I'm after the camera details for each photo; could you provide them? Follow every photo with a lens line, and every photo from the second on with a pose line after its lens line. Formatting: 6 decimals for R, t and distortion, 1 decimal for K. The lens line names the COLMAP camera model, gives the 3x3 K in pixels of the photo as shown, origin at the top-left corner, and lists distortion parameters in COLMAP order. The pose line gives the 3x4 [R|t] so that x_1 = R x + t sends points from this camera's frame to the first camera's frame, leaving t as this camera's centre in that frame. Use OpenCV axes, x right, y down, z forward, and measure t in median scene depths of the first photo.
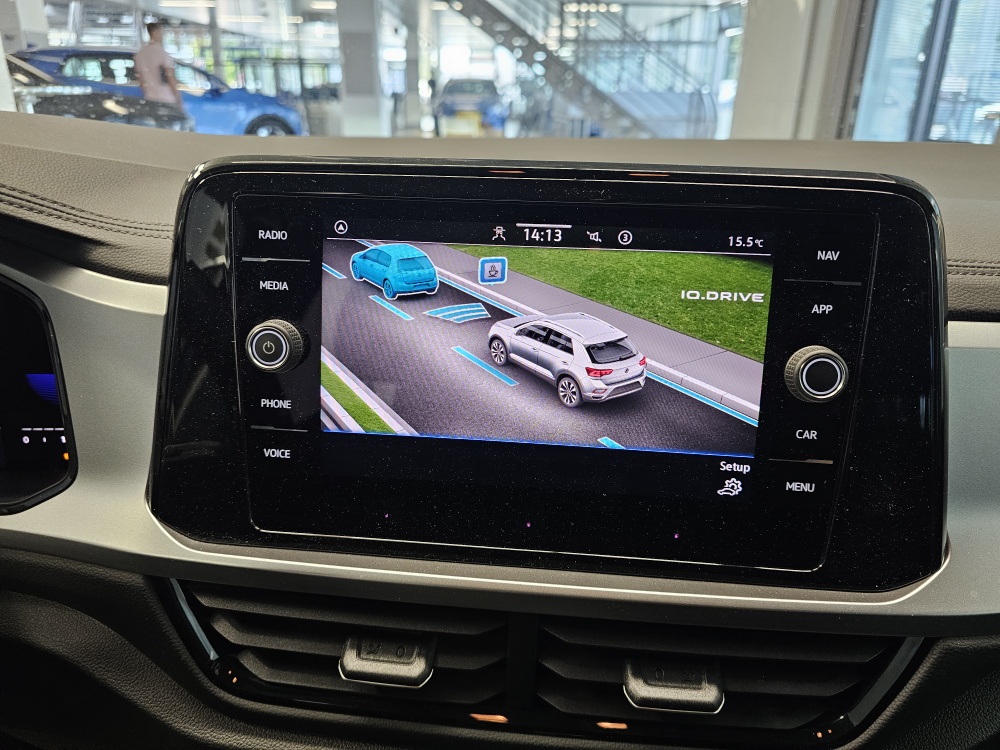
lens RADIAL K [[680.9, 0, 494.4], [0, 680.9, 367.5], [0, 0, 1]] dist [0.018932, -0.033345]
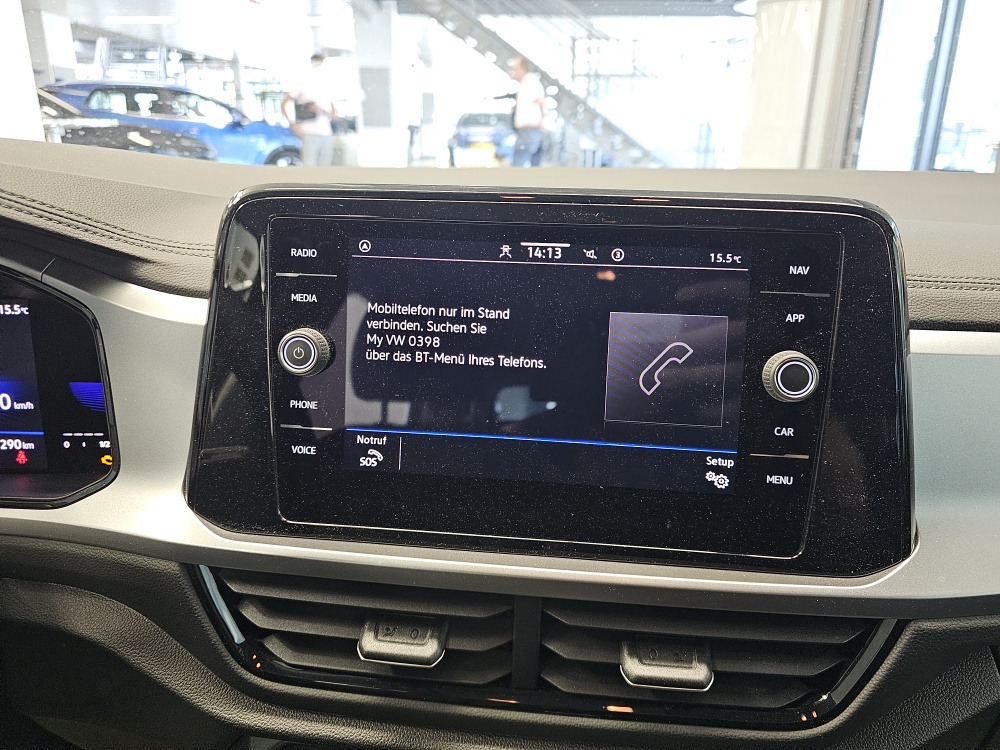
lens RADIAL K [[677.8, 0, 502.7], [0, 677.8, 358.4], [0, 0, 1]] dist [0.028257, -0.043743]
pose [[0.999971, 0.000807, -0.007516, 0.010080], [-0.001195, 0.998658, -0.051784, 0.034555], [0.007464, 0.051791, 0.998630, -0.098987]]
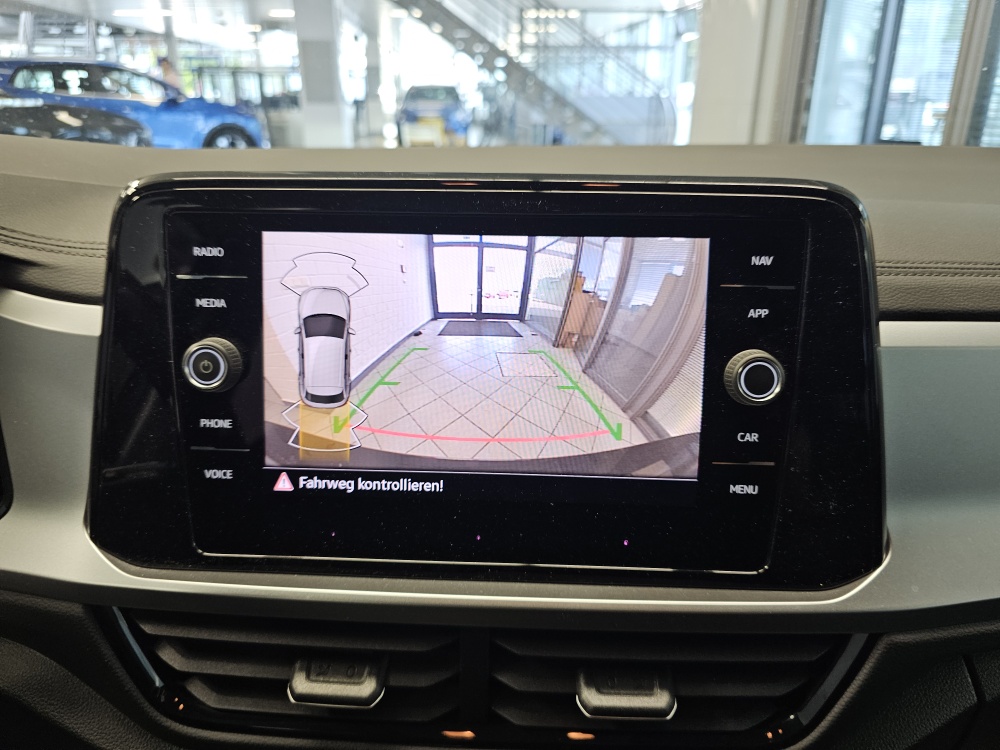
lens RADIAL K [[684.0, 0, 494.1], [0, 684.0, 363.2], [0, 0, 1]] dist [0.011215, -0.027048]
pose [[0.998670, -0.028323, 0.043088, 0.037587], [0.028928, 0.999491, -0.013472, -0.008269], [-0.042684, 0.014701, 0.998980, -0.000123]]
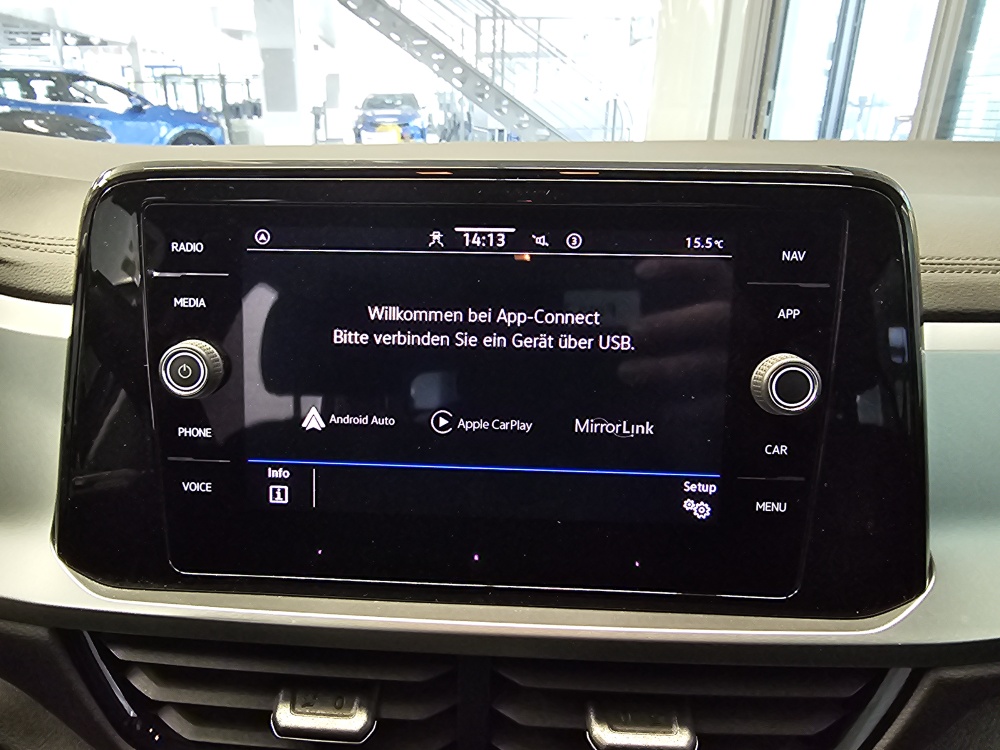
lens RADIAL K [[672.9, 0, 439.6], [0, 672.9, 362.2], [0, 0, 1]] dist [0.000481, 0.002639]
pose [[0.999252, -0.026827, 0.027868, -0.017419], [0.027361, 0.999446, -0.018971, -0.014070], [-0.027343, 0.019719, 0.999432, 0.094597]]
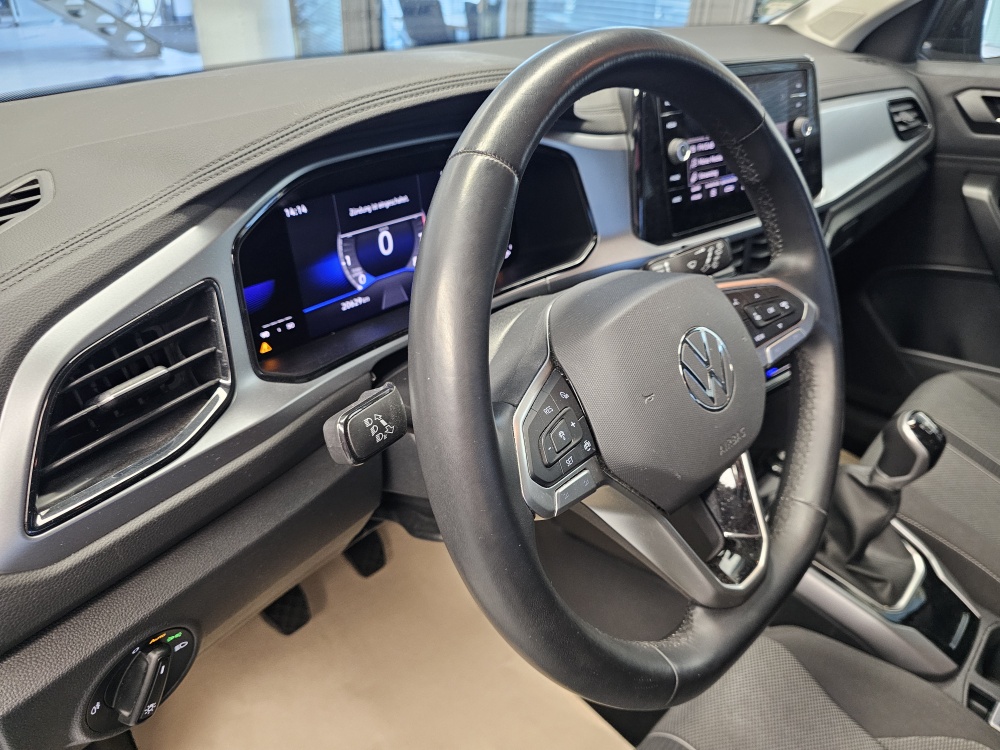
lens RADIAL K [[697.4, 0, 489.0], [0, 697.4, 375.3], [0, 0, 1]] dist [-0.001667, -0.001134]
pose [[0.725059, -0.349042, 0.593683, -2.397851], [0.238631, 0.935977, 0.258848, -0.082759], [-0.646022, -0.046009, 0.761931, -0.428616]]
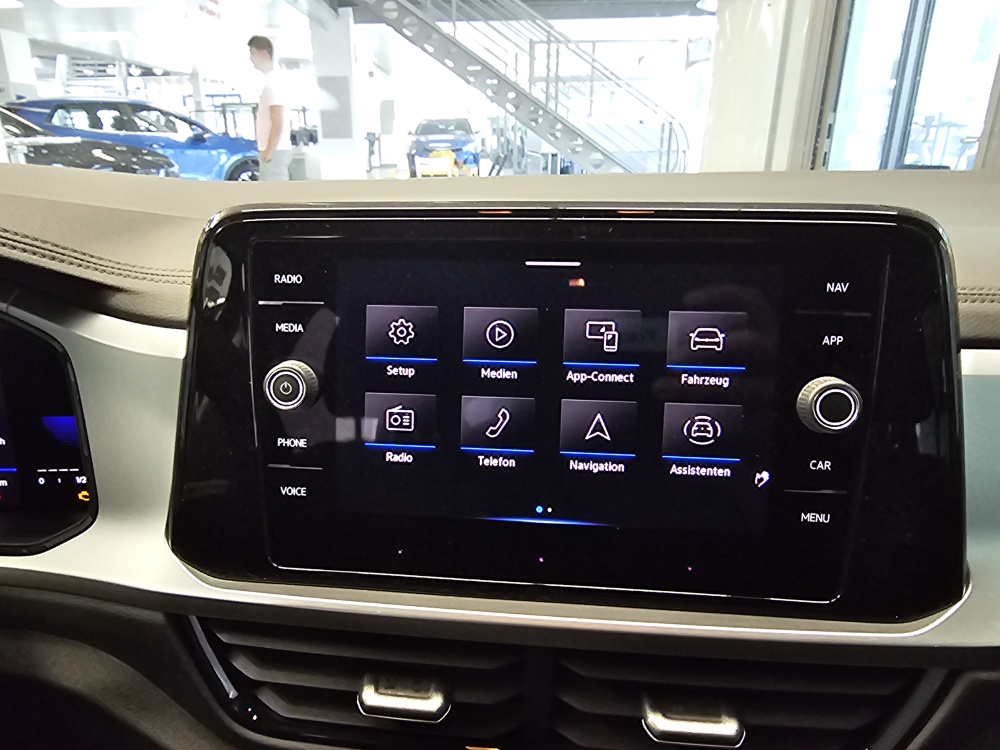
lens RADIAL K [[672.3, 0, 455.0], [0, 672.3, 383.9], [0, 0, 1]] dist [0.003433, -0.002302]
pose [[0.999536, -0.018246, -0.024370, -0.049117], [0.017663, 0.999558, -0.023916, -0.006601], [0.024796, 0.023475, 0.999417, -0.004087]]
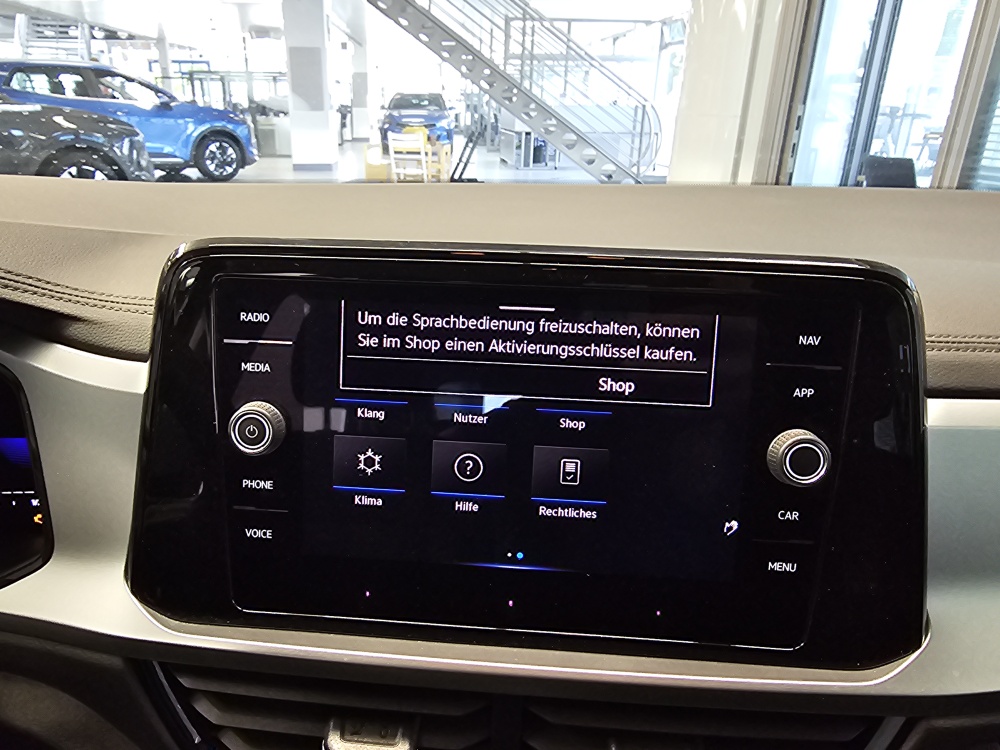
lens RADIAL K [[672.7, 0, 453.6], [0, 672.7, 374.7], [0, 0, 1]] dist [0.003676, -0.001838]
pose [[0.999834, -0.004865, 0.017585, -0.050034], [0.004912, 0.999984, -0.002636, -0.101721], [-0.017572, 0.002721, 0.999842, 0.012071]]
